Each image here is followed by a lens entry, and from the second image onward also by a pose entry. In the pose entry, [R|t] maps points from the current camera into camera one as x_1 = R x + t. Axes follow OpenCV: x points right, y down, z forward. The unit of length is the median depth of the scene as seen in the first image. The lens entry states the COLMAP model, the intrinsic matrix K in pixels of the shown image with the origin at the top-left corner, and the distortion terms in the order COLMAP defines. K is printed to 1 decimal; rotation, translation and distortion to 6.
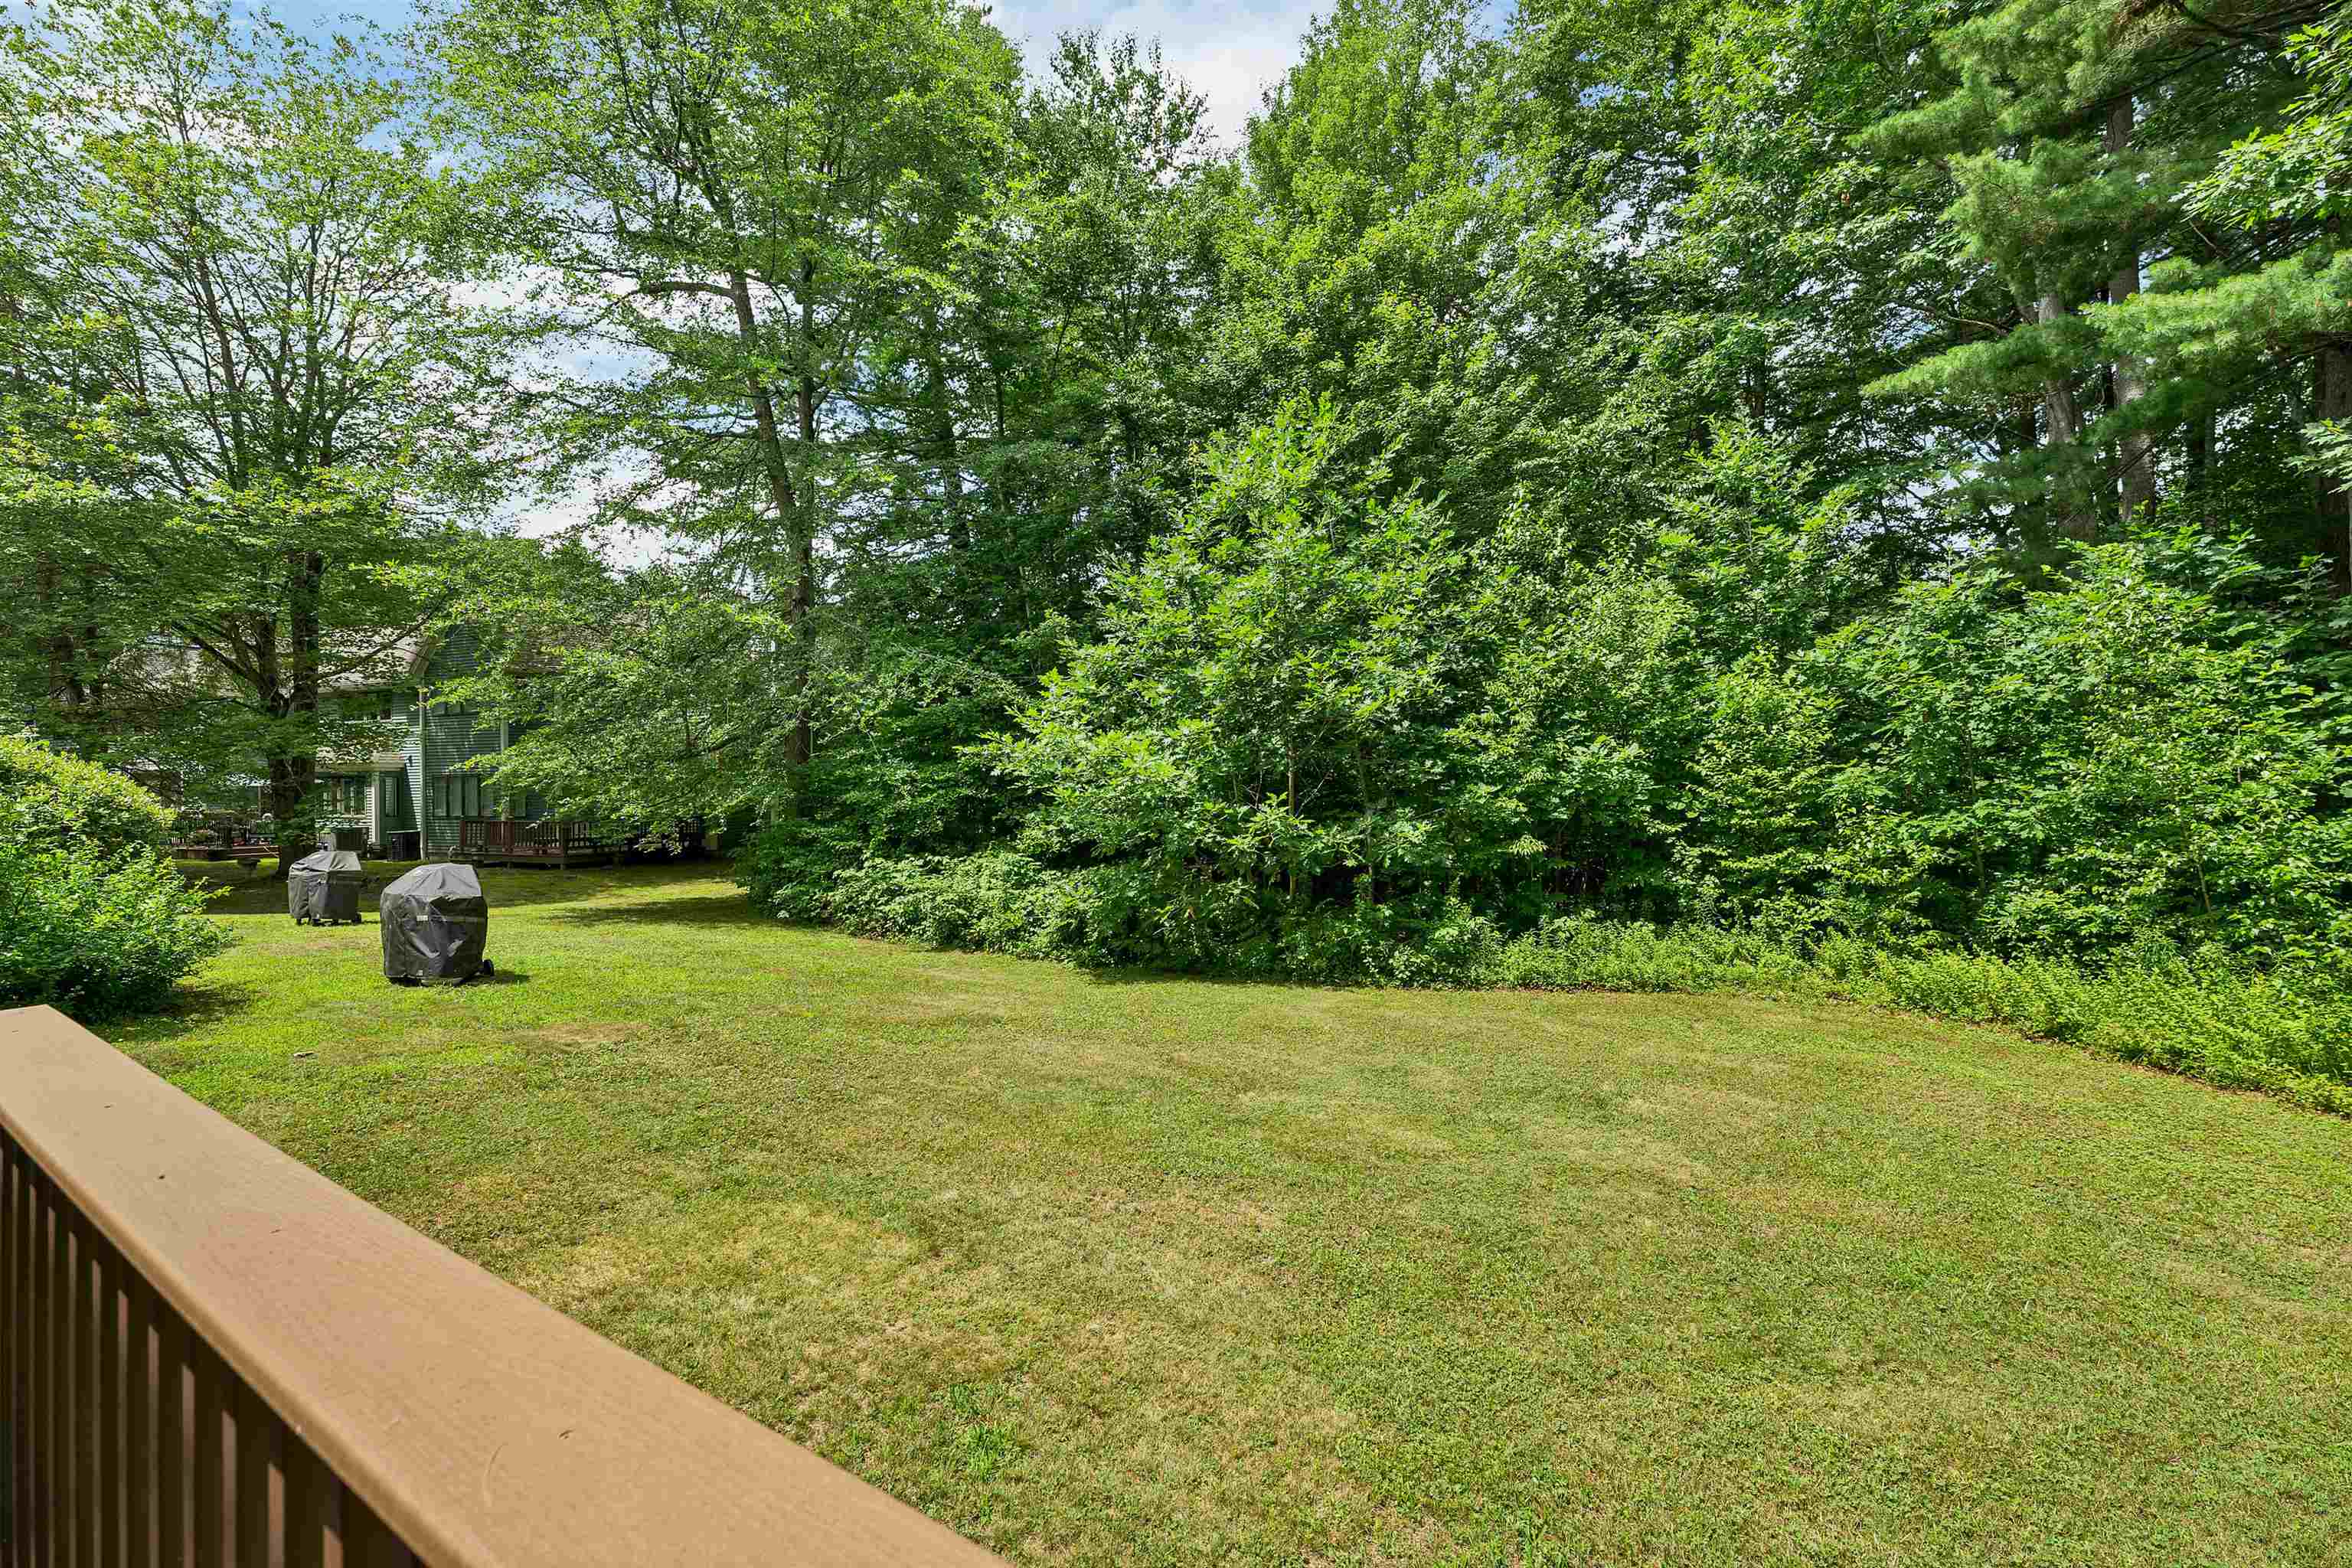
lens RADIAL K [[978.2, 0, 1176.0], [0, 978.2, 784.0], [0, 0, 1]] dist [0.000842, 0.000356]
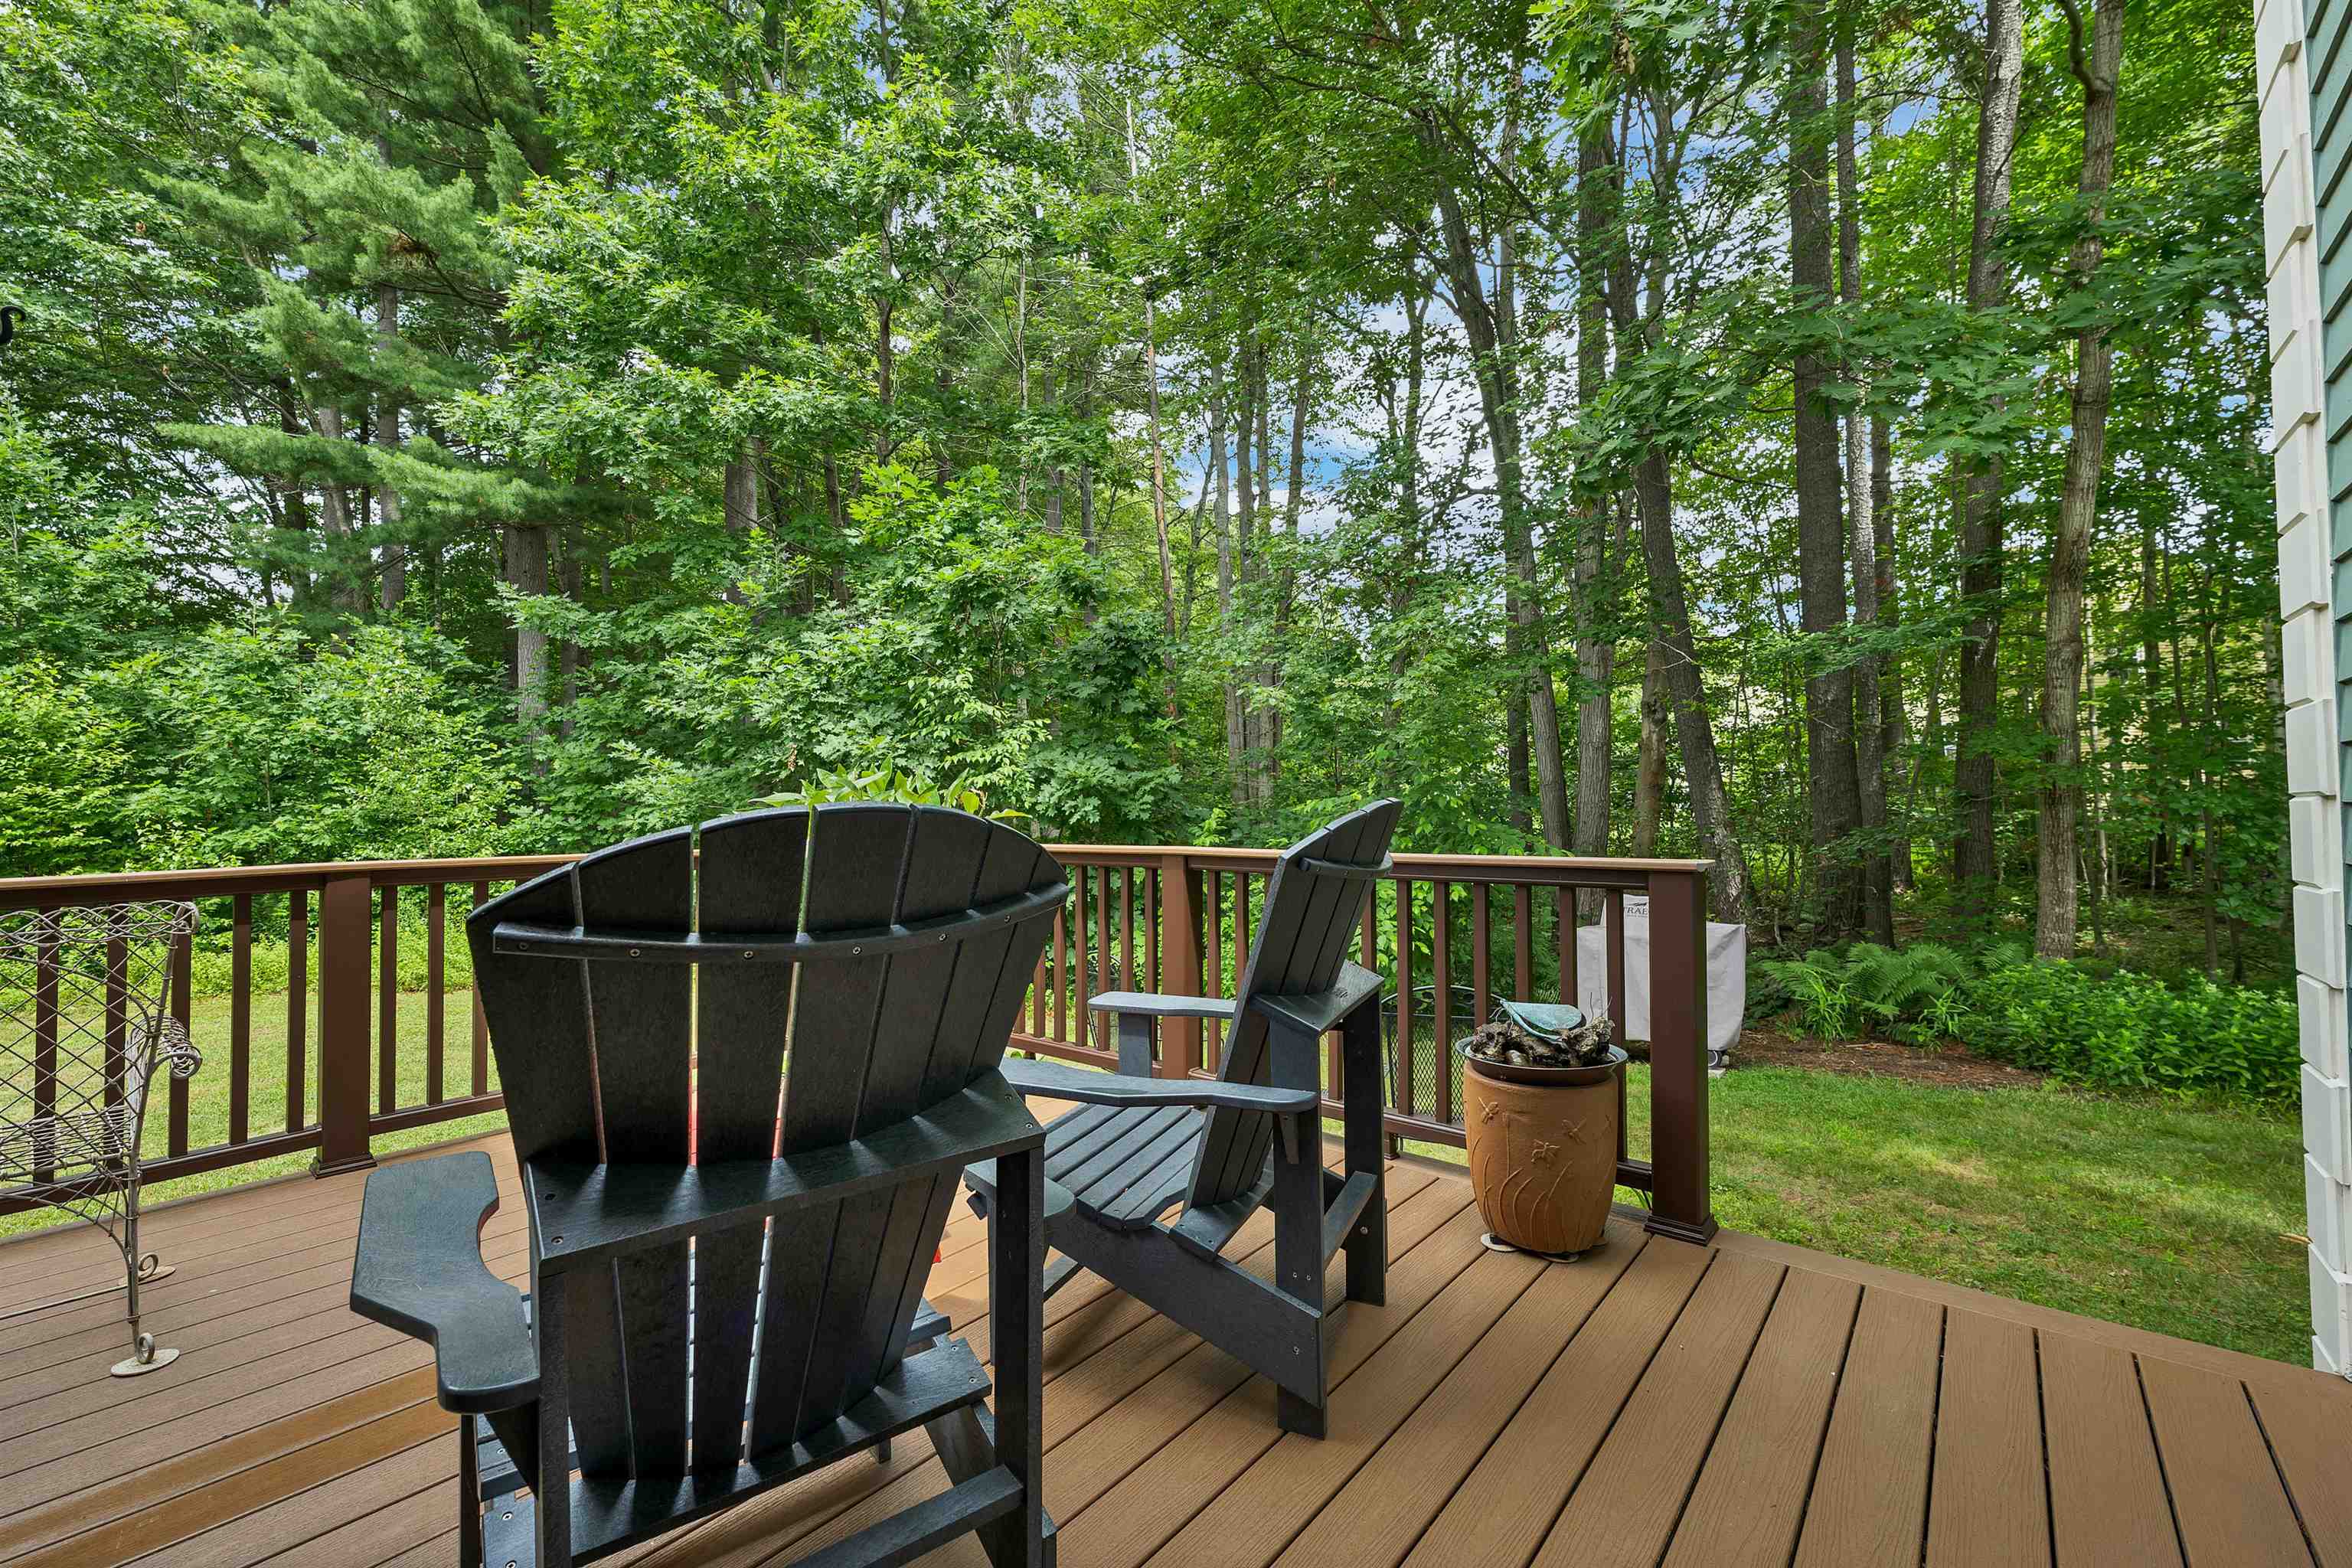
lens RADIAL K [[978.2, 0, 1176.0], [0, 978.2, 784.0], [0, 0, 1]] dist [0.000842, 0.000356]
pose [[0.106074, 0.033605, 0.993790, -0.208187], [0.003181, 0.999412, -0.034135, 0.015749], [-0.994353, 0.006782, 0.105905, -0.183217]]
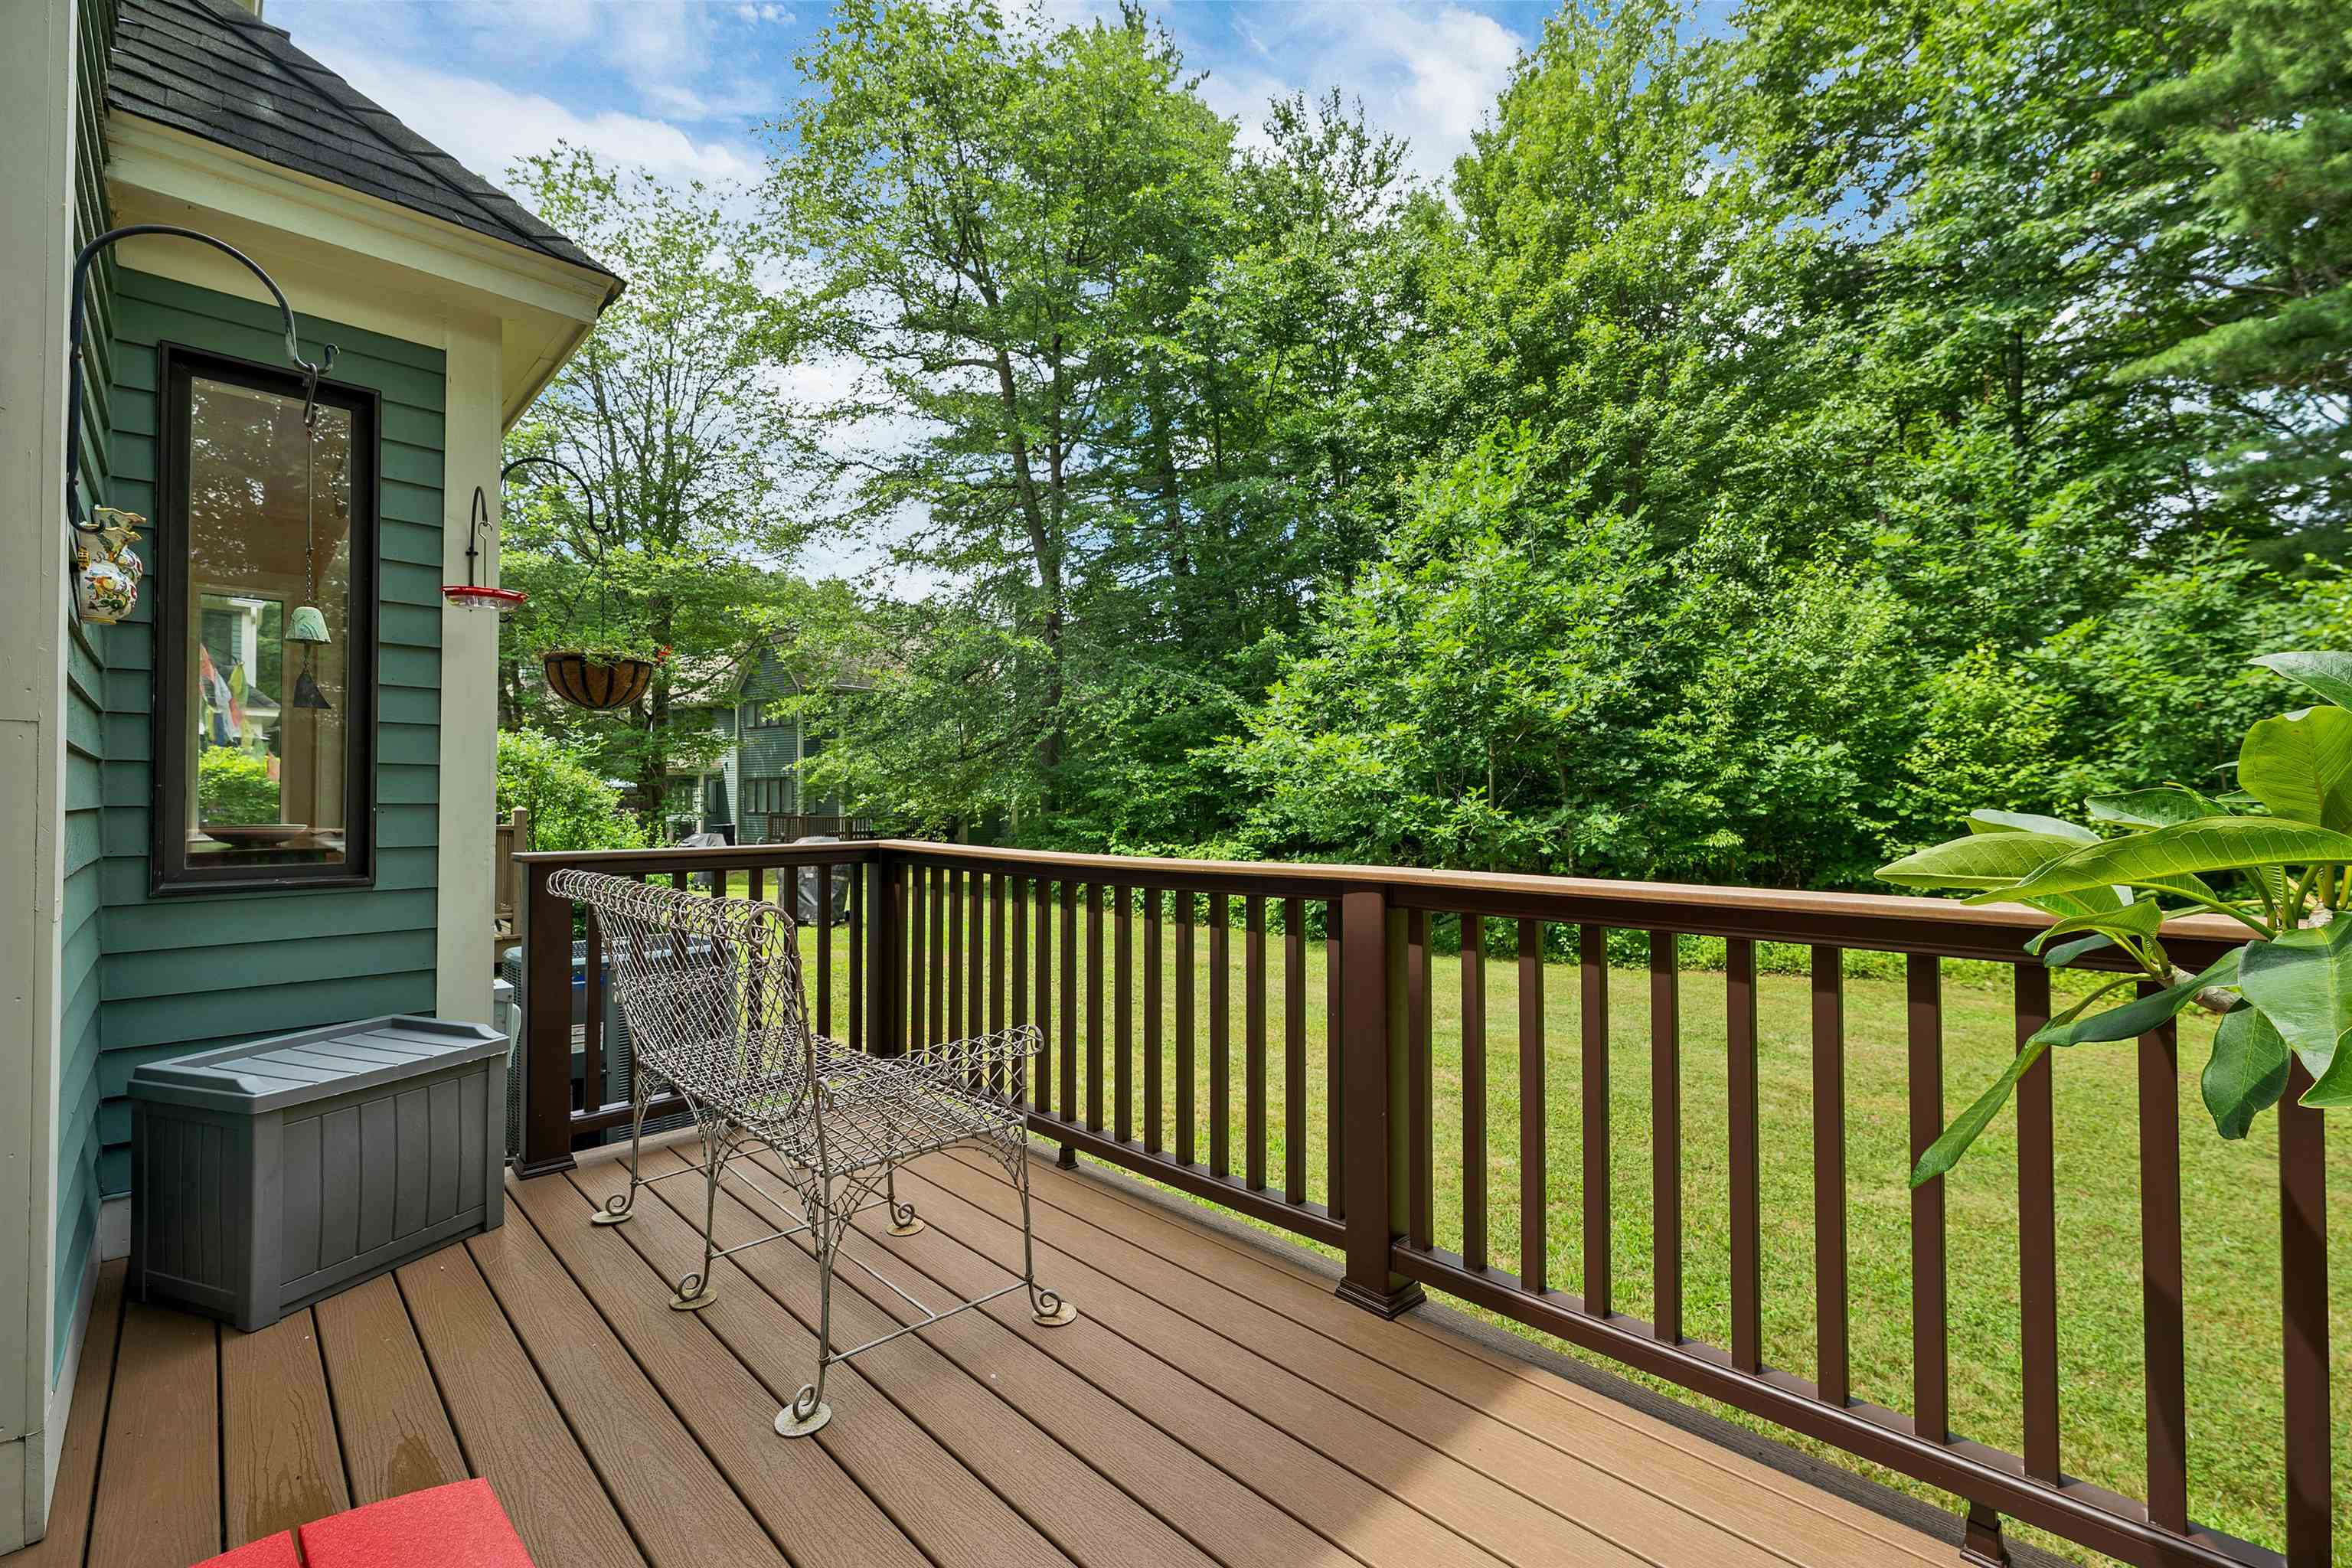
lens RADIAL K [[971.5, 0, 1176.0], [0, 971.5, 784.0], [0, 0, 1]] dist [0.005308, -0.000046]
pose [[0.979273, 0.003293, -0.202519, -0.007098], [-0.005218, 0.999946, -0.008972, 0.013895], [0.202479, 0.009842, 0.979237, -0.131891]]
